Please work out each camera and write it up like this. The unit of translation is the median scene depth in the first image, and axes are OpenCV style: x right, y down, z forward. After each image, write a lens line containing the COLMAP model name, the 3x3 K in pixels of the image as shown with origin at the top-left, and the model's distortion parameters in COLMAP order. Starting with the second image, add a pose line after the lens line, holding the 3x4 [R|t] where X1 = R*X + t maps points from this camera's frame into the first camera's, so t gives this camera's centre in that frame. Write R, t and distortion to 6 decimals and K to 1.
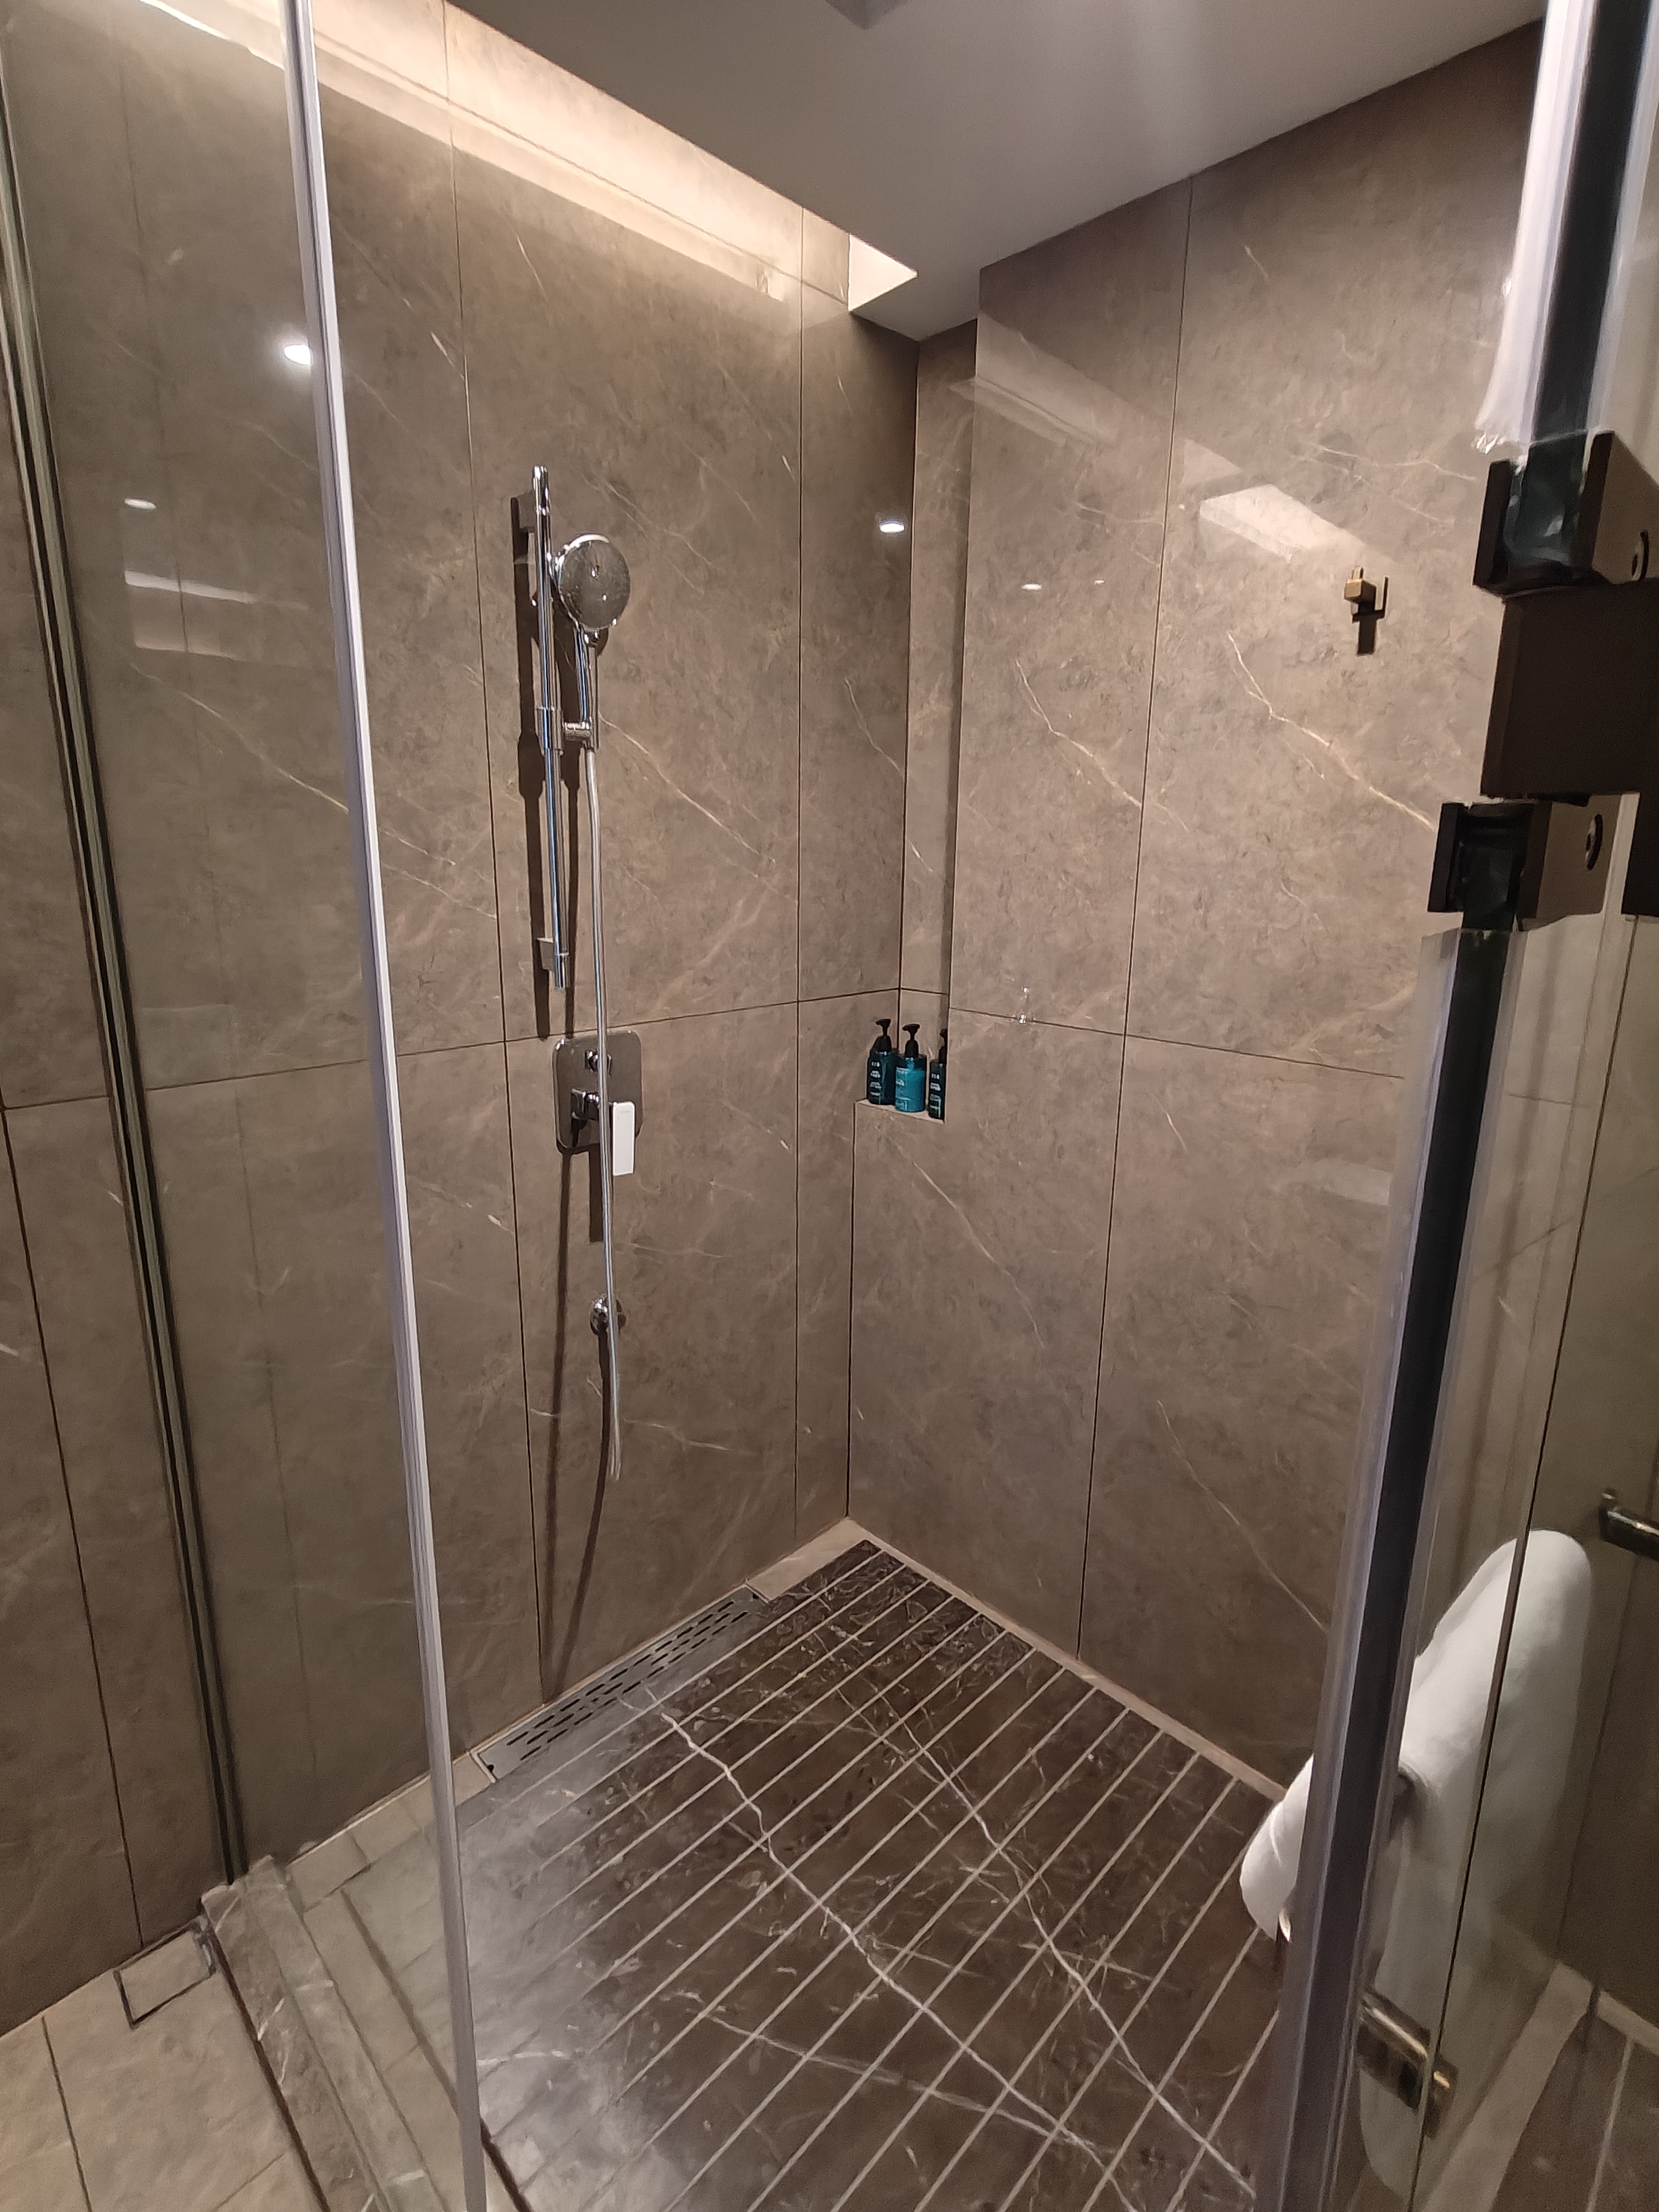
lens RADIAL K [[1037.2, 0, 844.2], [0, 1037.2, 1084.8], [0, 0, 1]] dist [-0.000451, 0.002294]
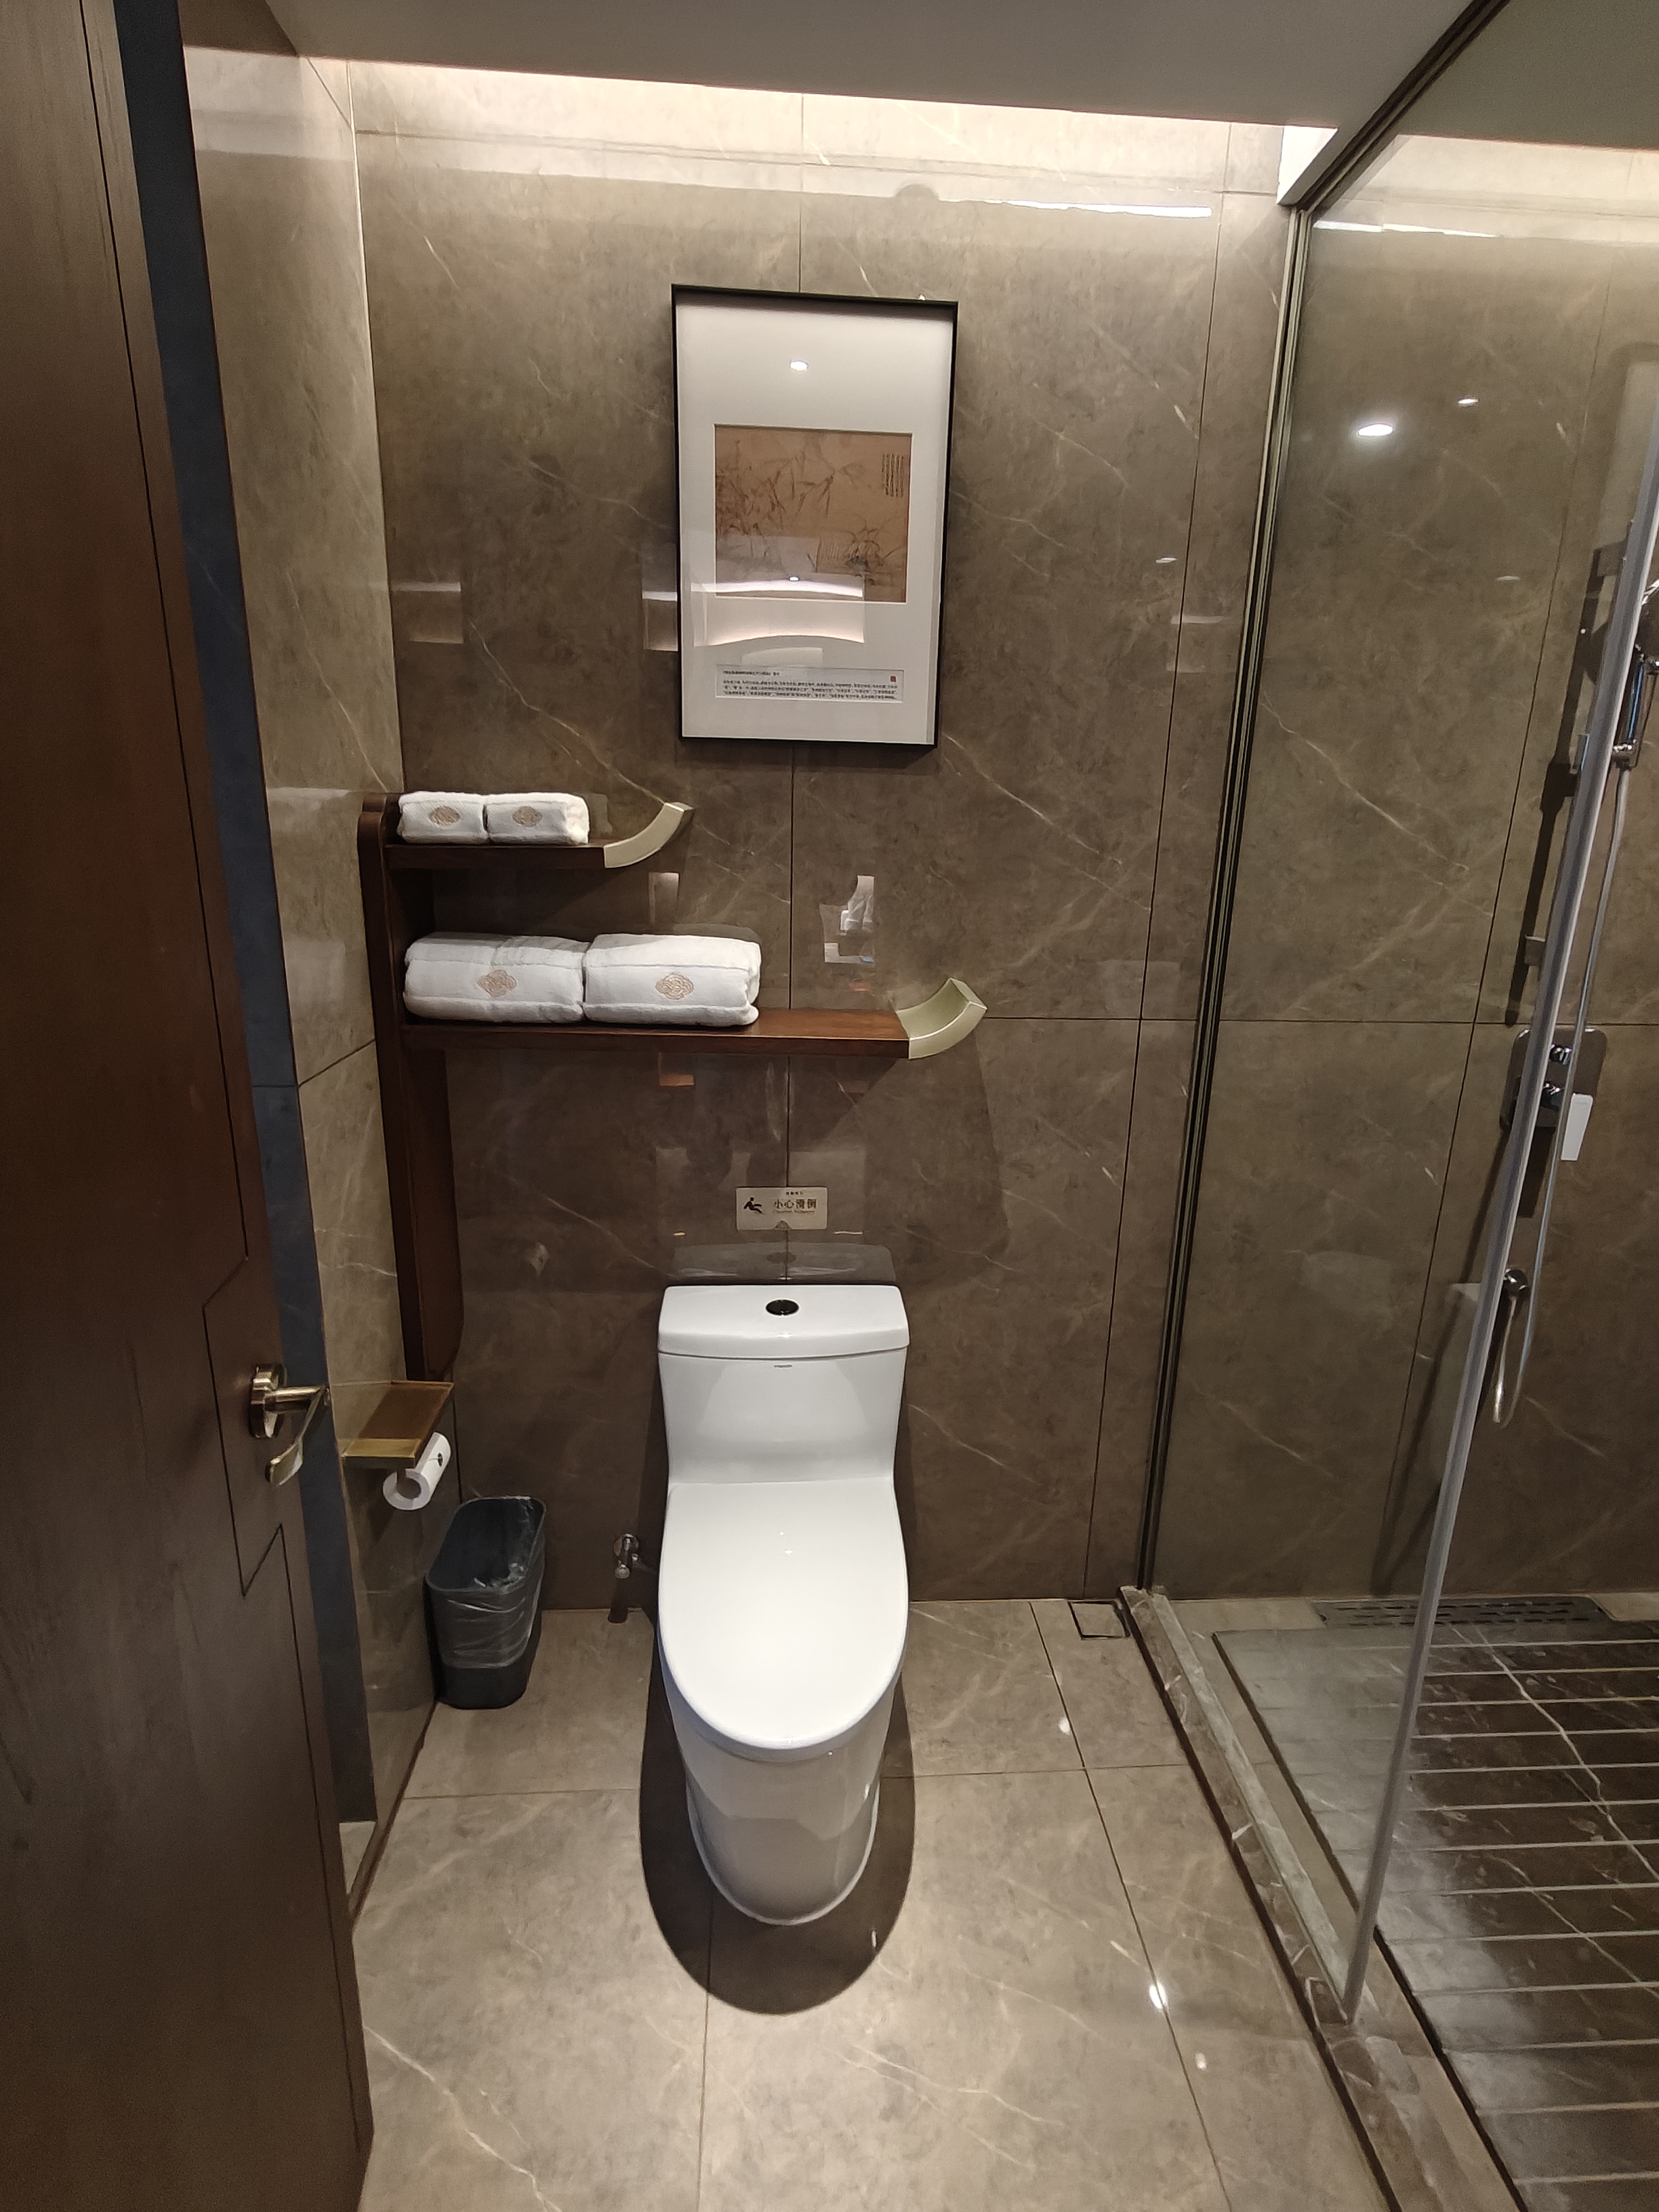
lens RADIAL K [[1037.2, 0, 831.4], [0, 1037.2, 1093.6], [0, 0, 1]] dist [-0.000451, 0.002294]
pose [[0.749609, 0.174743, -0.638397, -0.116377], [-0.167433, 0.983212, 0.072526, 0.073085], [0.640353, 0.052523, 0.766283, -0.353193]]
